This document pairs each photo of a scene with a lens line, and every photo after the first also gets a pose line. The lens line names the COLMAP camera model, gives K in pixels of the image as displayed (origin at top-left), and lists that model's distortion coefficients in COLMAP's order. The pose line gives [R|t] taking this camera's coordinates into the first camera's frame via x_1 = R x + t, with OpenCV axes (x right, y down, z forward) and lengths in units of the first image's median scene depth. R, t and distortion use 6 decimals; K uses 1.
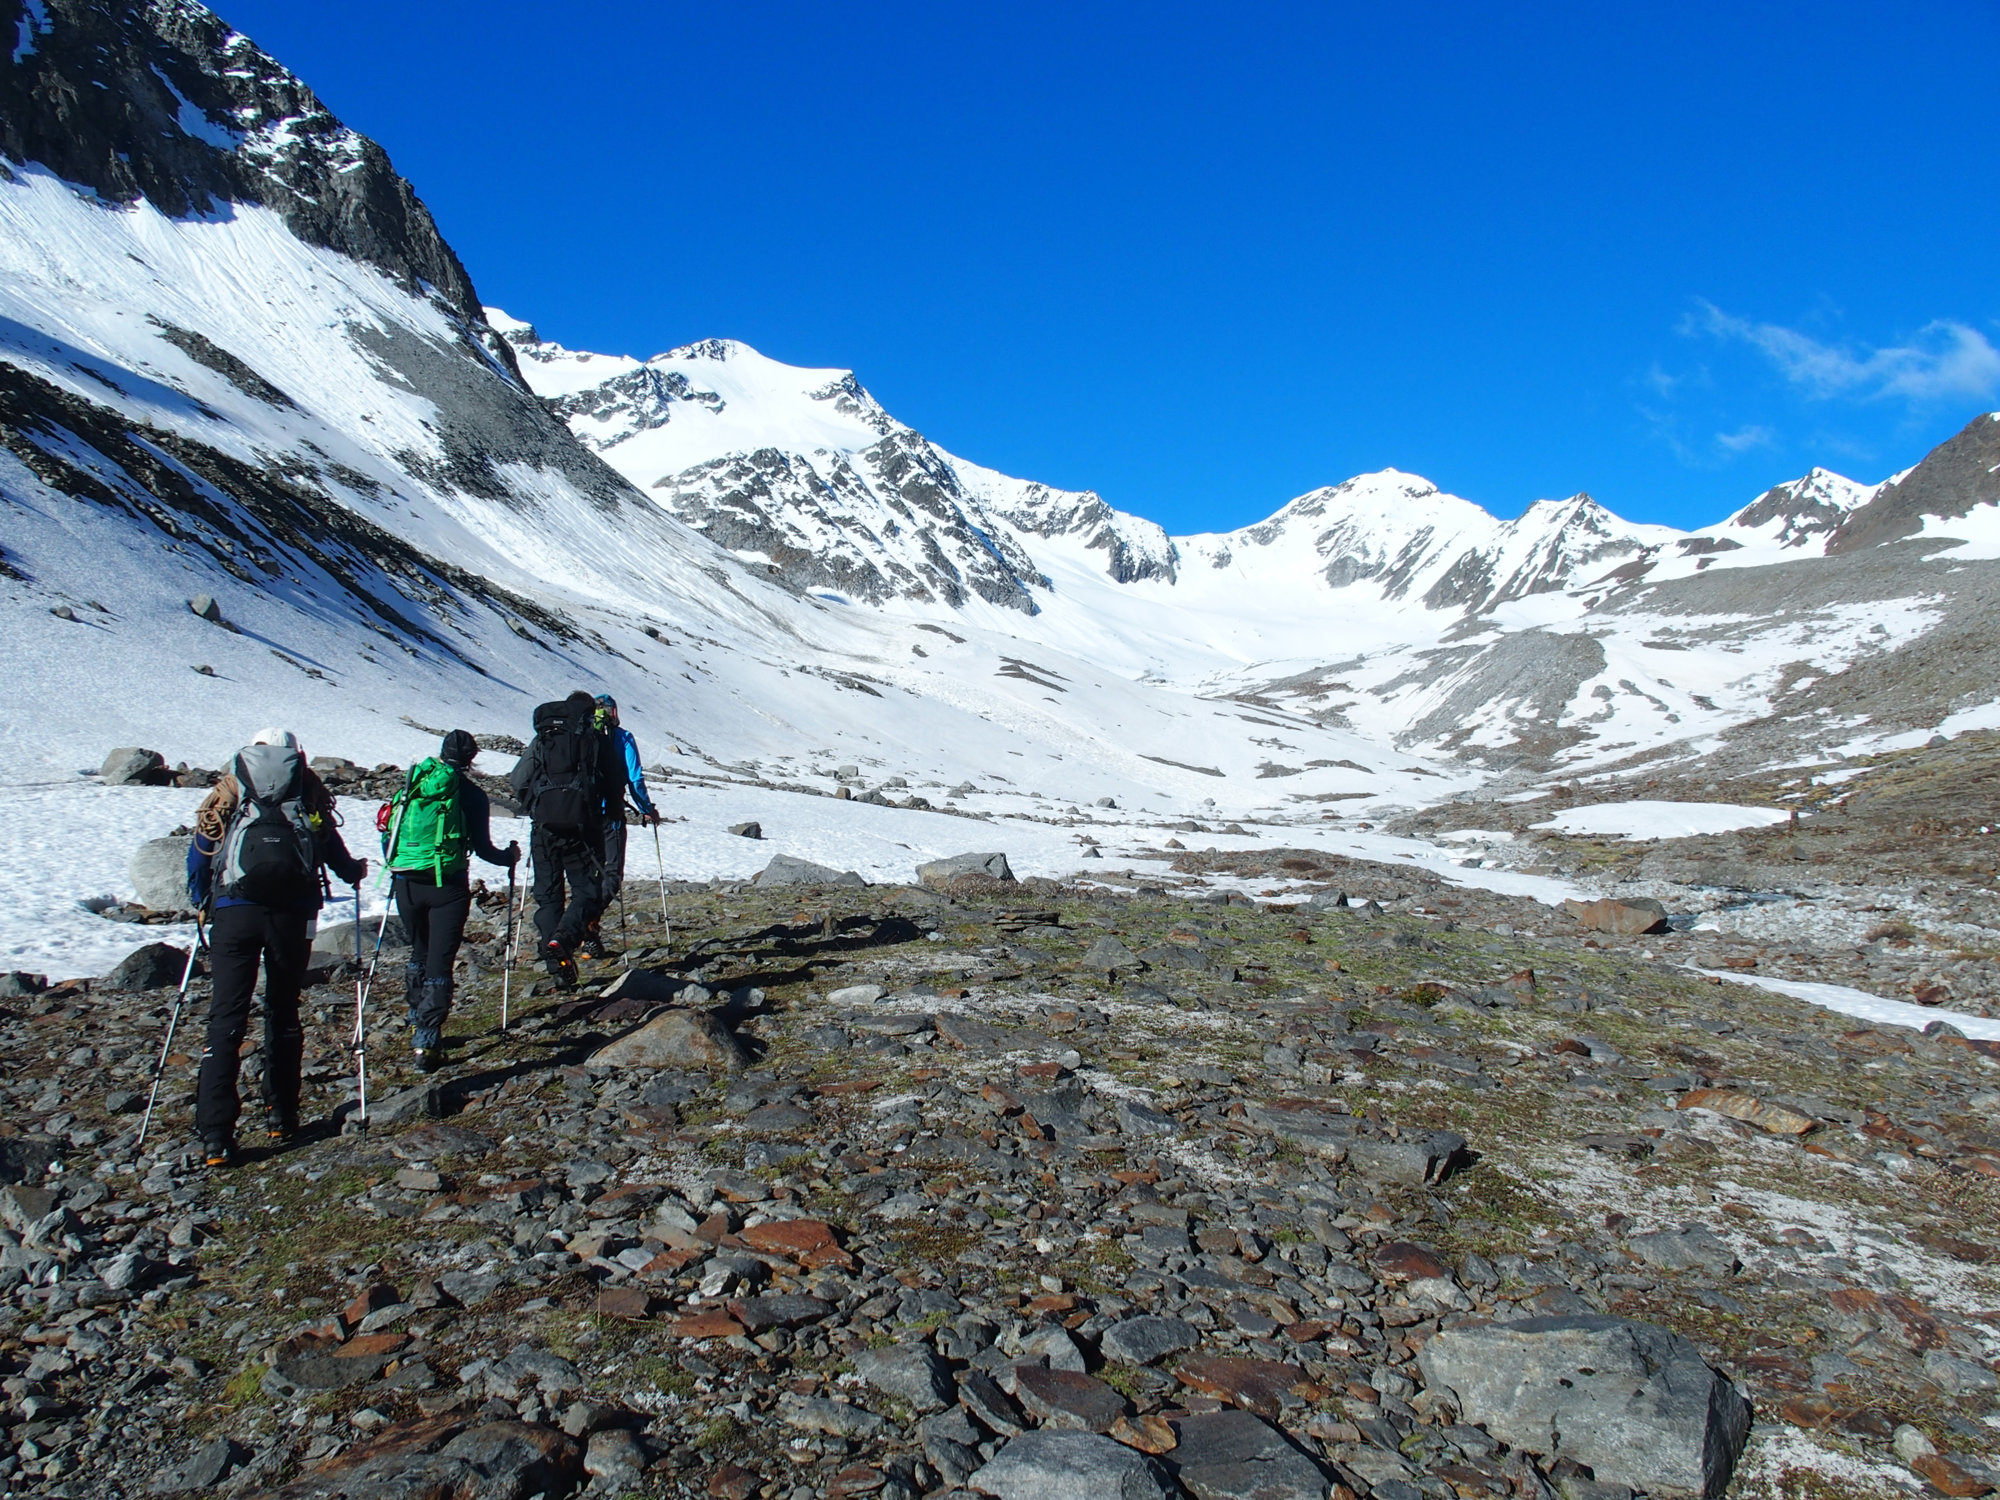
lens RADIAL K [[1687.3, 0, 1000.0], [0, 1687.3, 750.0], [0, 0, 1]] dist [-0.067522, 0.037915]
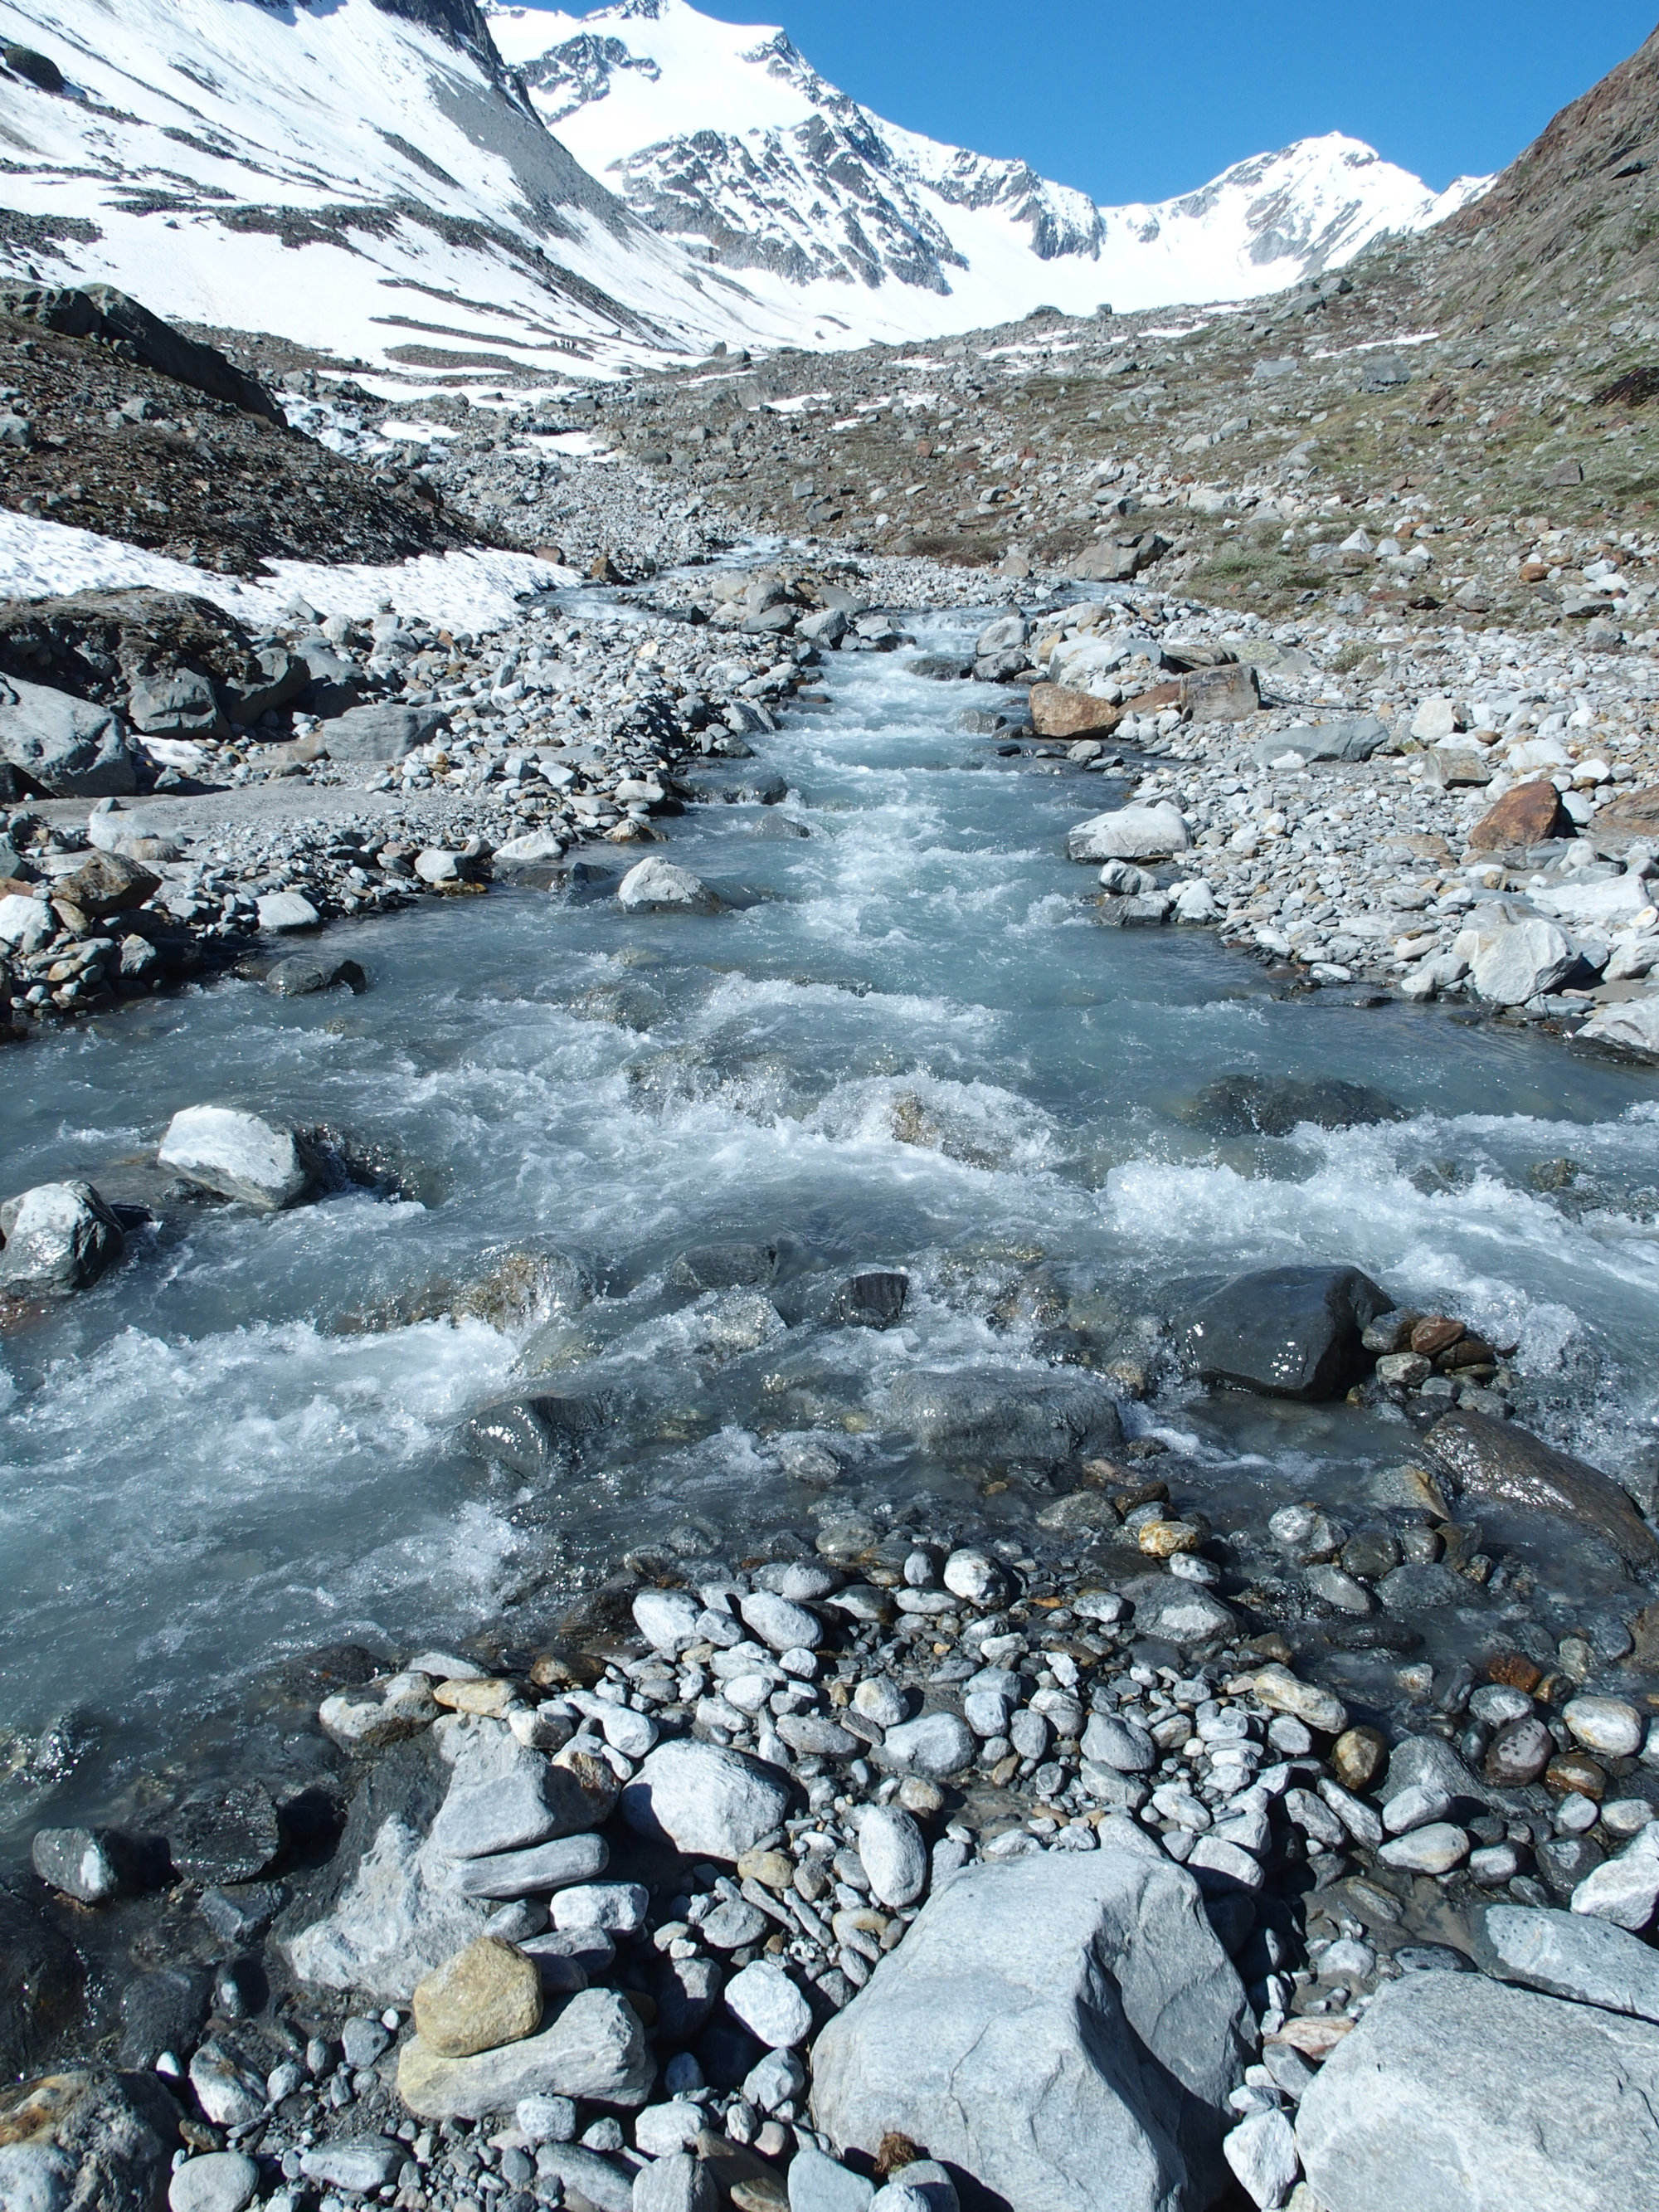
lens RADIAL K [[1865.9, 0, 826.8], [0, 1865.9, 1146.5], [0, 0, 1]] dist [-0.067522, 0.037915]
pose [[0.997699, 0.034991, -0.058079, 0.031580], [-0.012142, 0.934909, 0.354680, 0.014807], [0.066709, -0.353158, 0.933182, -0.327643]]
